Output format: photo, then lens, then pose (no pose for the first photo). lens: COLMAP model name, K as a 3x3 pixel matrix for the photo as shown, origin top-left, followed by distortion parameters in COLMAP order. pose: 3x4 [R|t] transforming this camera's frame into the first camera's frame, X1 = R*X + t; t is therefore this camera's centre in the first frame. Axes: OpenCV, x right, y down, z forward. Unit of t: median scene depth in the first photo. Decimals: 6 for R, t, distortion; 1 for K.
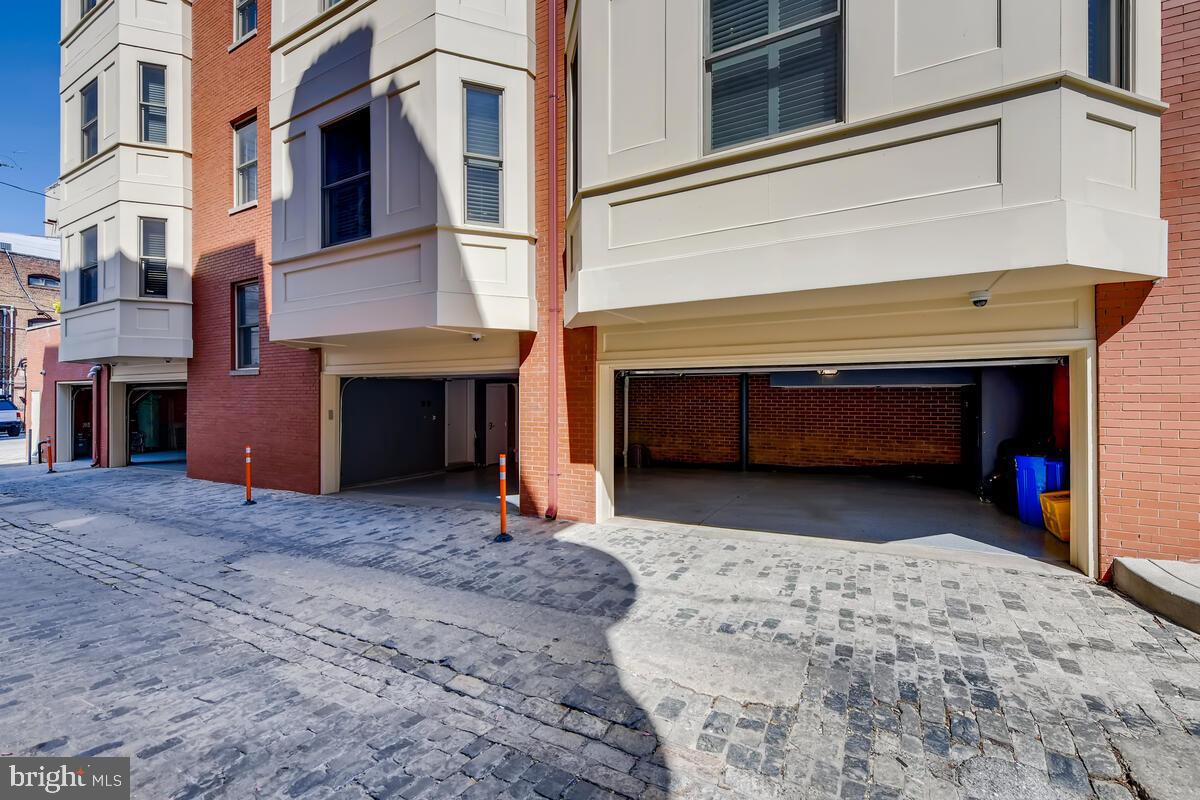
lens RADIAL K [[514.8, 0, 600.5], [0, 514.8, 397.7], [0, 0, 1]] dist [-0.000335, -0.000101]
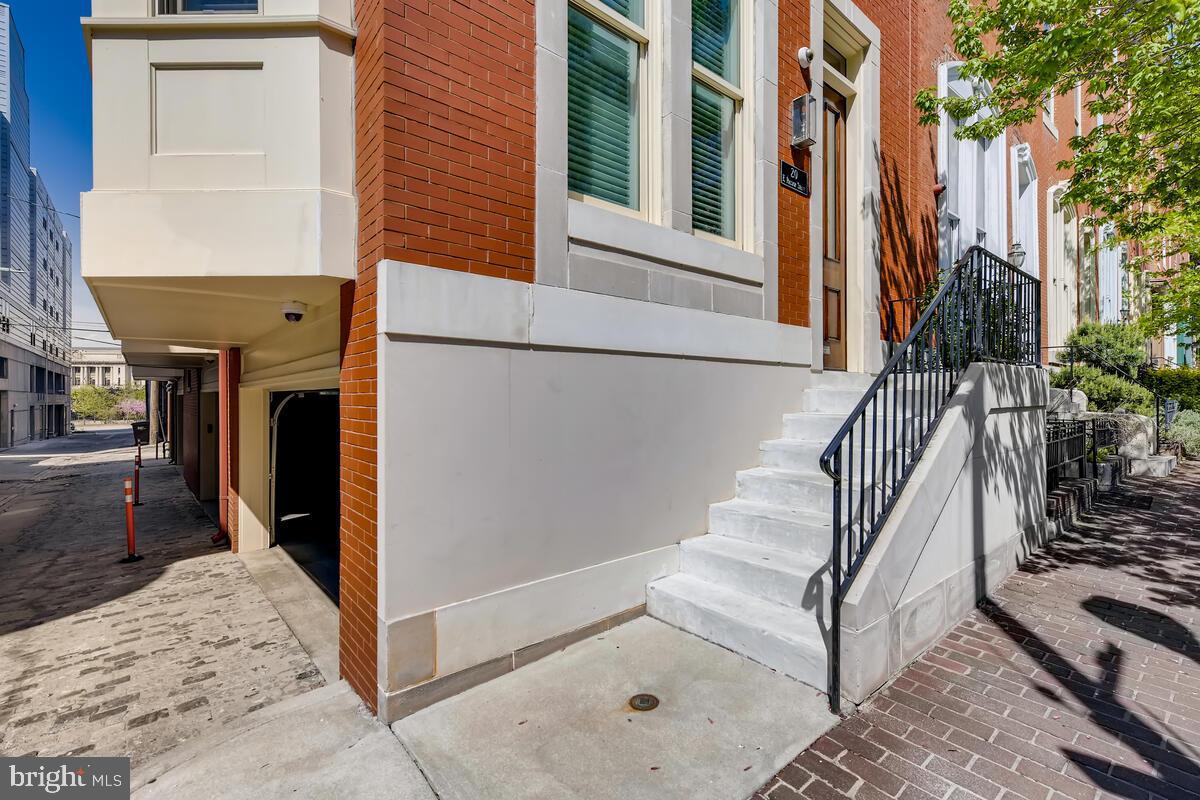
lens RADIAL K [[553.4, 0, 594.4], [0, 553.4, 399.0], [0, 0, 1]] dist [-0.003963, -0.000498]
pose [[0.943705, -0.000728, -0.330787, 1.507815], [-0.000299, 0.999995, -0.003055, -0.062252], [0.330788, 0.002982, 0.943700, 0.391814]]
